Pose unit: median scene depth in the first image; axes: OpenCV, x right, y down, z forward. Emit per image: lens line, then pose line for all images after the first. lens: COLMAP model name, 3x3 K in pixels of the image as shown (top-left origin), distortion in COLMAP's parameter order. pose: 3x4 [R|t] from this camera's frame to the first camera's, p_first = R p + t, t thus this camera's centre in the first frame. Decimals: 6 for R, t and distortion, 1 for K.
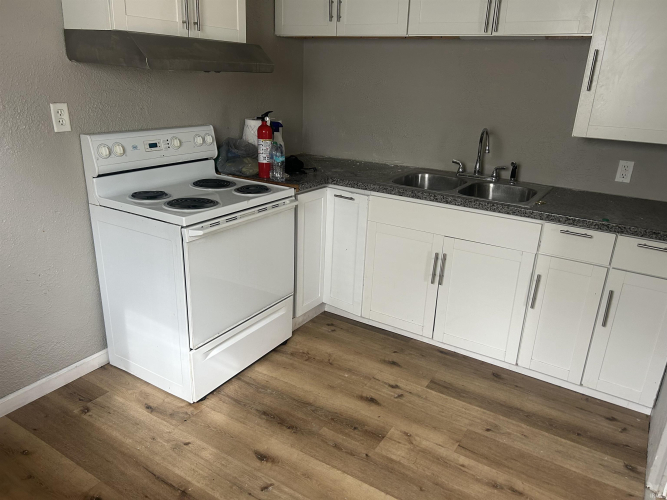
lens RADIAL K [[511.7, 0, 333.5], [0, 511.7, 250.0], [0, 0, 1]] dist [0.027008, -0.005193]
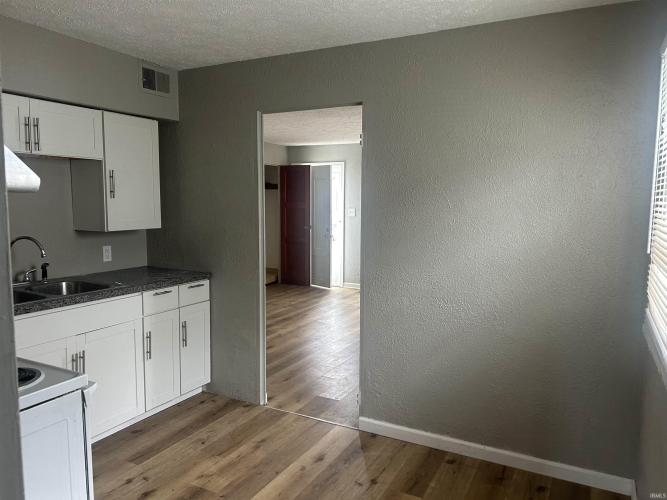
lens RADIAL K [[511.7, 0, 333.5], [0, 511.7, 250.0], [0, 0, 1]] dist [0.027008, -0.005193]
pose [[-0.087437, -0.140408, 0.986225, -0.920588], [0.314792, 0.935393, 0.161080, -0.213647], [-0.945125, 0.324540, -0.037589, 0.539965]]
